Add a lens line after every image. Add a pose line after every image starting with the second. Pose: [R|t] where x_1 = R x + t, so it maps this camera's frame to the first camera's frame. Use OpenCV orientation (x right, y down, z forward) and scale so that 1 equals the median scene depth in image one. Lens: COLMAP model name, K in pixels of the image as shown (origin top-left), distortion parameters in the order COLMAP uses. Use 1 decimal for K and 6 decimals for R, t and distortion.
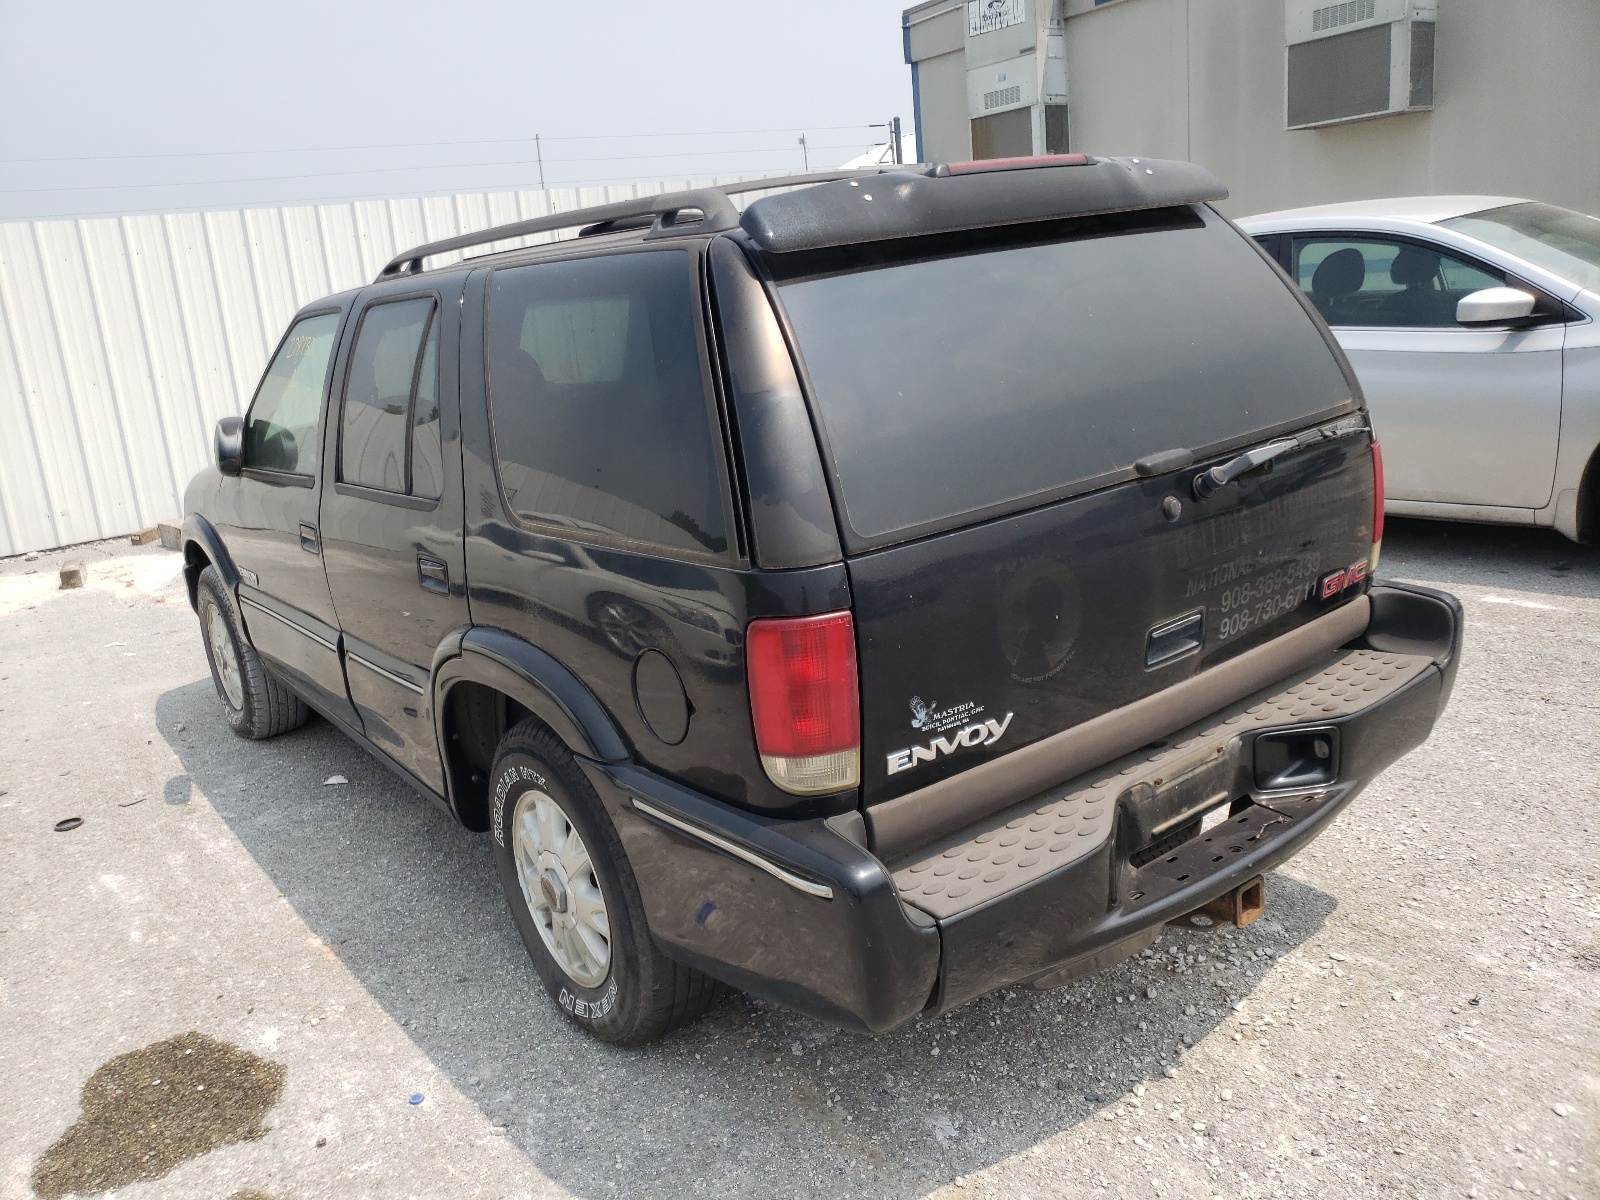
lens RADIAL K [[1330.8, 0, 800.0], [0, 1330.8, 600.0], [0, 0, 1]] dist [-0.011361, -0.008484]
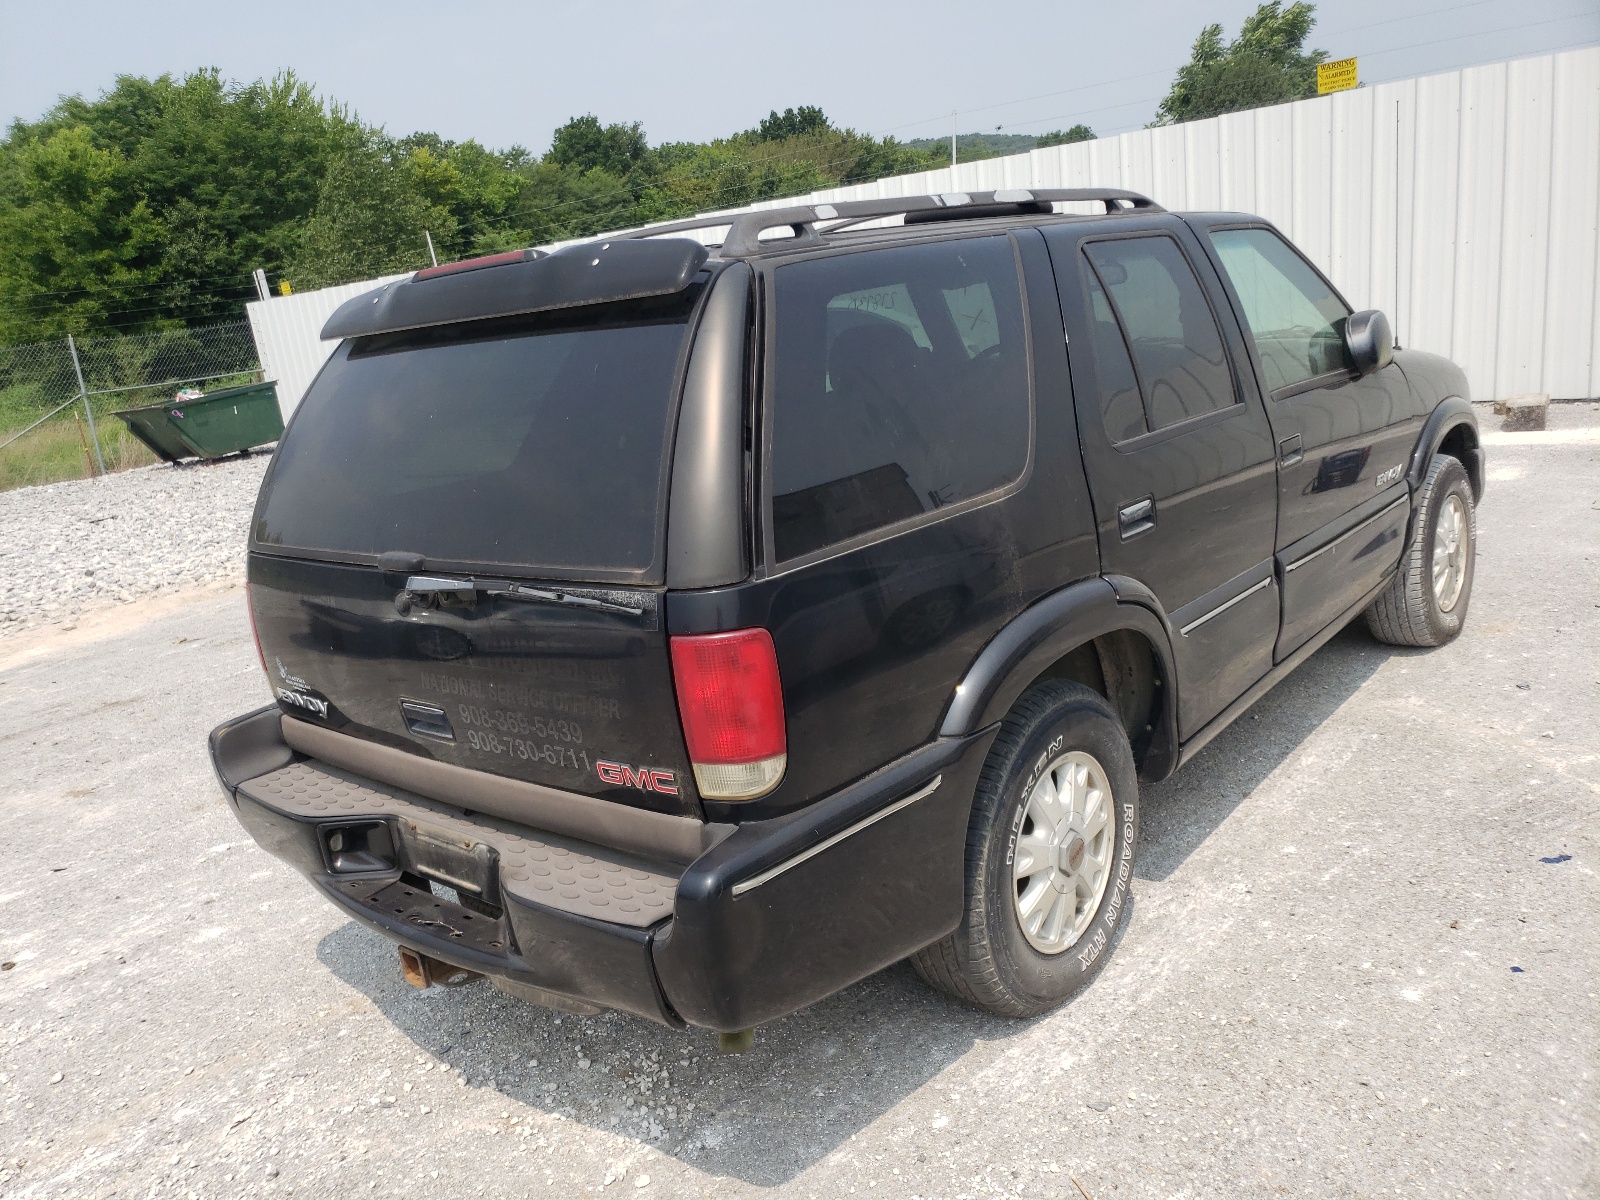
lens RADIAL K [[1490.6, 0, 800.0], [0, 1490.6, 600.0], [0, 0, 1]] dist [-0.002663, -0.000352]
pose [[0.202868, 0.320681, -0.925207, 1.320206], [-0.170592, 0.941980, 0.289089, -0.428817], [0.964232, 0.099186, 0.245803, 0.895380]]
